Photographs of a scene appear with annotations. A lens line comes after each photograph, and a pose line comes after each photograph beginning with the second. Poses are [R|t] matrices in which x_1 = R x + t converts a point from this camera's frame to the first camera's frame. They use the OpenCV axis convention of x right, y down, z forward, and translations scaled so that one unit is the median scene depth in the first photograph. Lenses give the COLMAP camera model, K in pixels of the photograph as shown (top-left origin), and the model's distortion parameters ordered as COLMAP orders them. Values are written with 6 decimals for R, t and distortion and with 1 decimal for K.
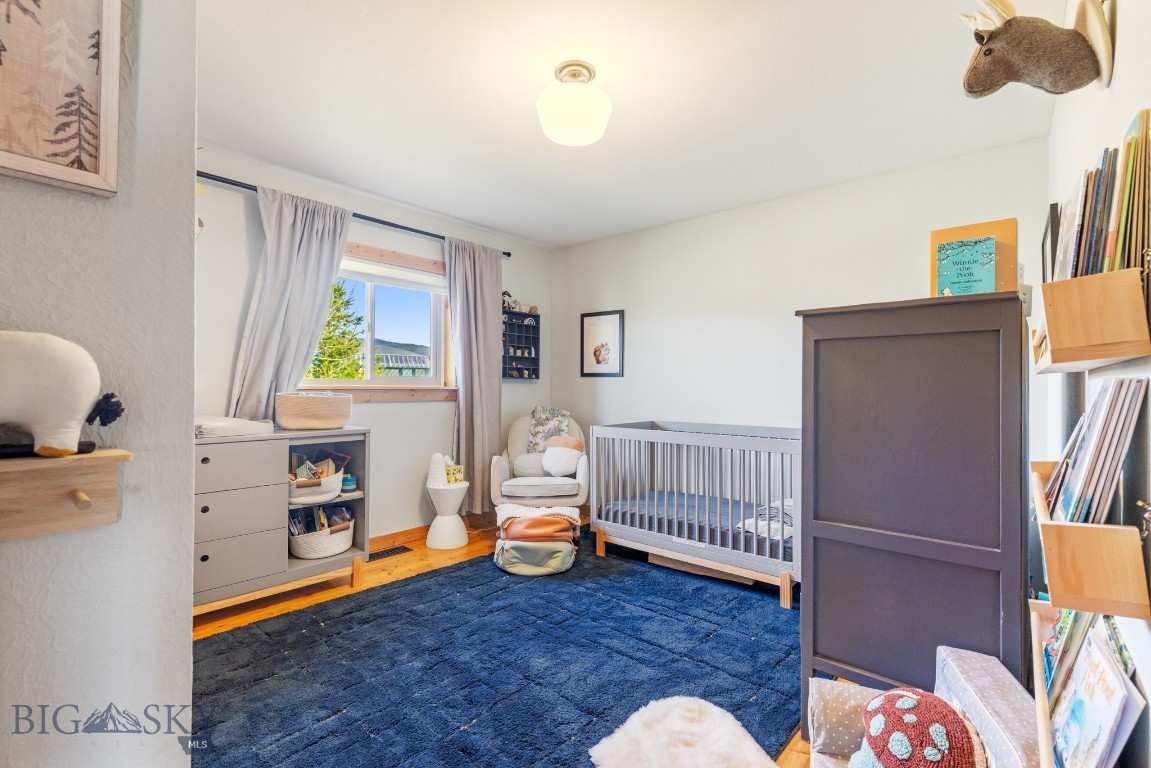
lens RADIAL K [[515.9, 0, 574.7], [0, 515.9, 383.0], [0, 0, 1]] dist [0.005274, 0.000271]
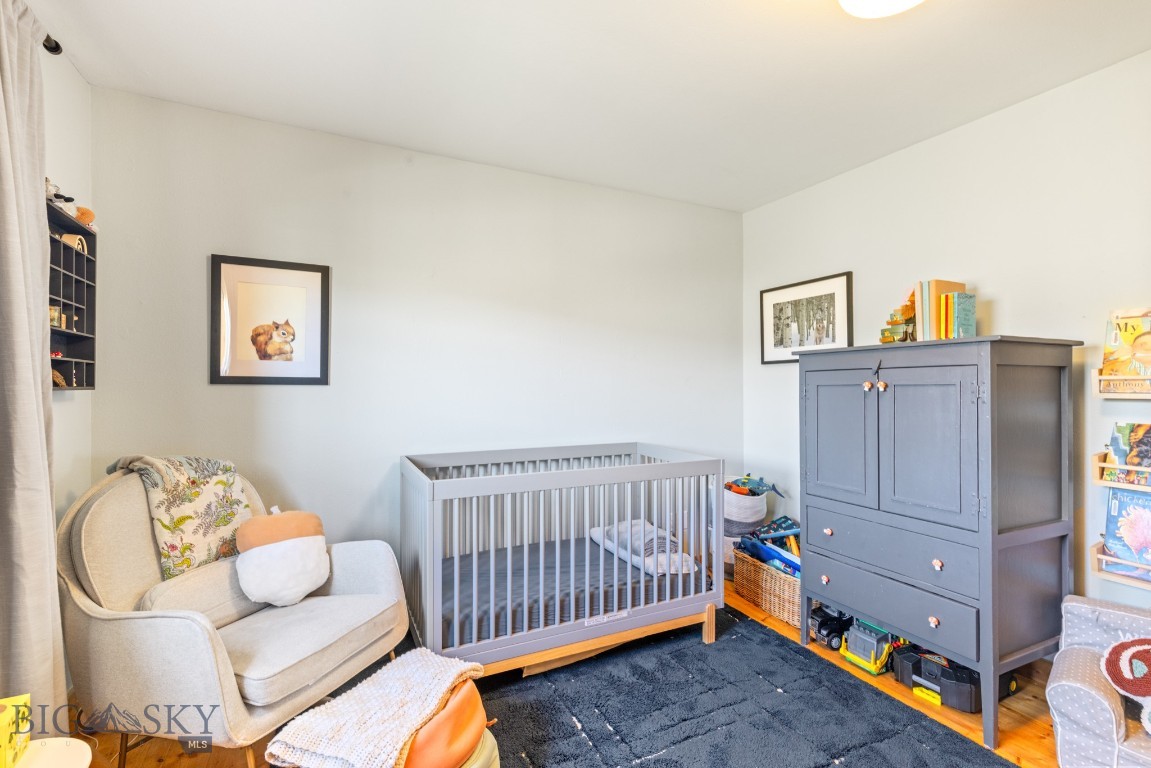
lens RADIAL K [[515.9, 0, 577.8], [0, 515.9, 381.8], [0, 0, 1]] dist [0.005274, 0.000271]
pose [[0.390524, 0.001440, 0.920592, -0.321120], [0.000273, 0.999999, -0.001680, -0.014201], [-0.920593, 0.000908, 0.390523, 0.525642]]
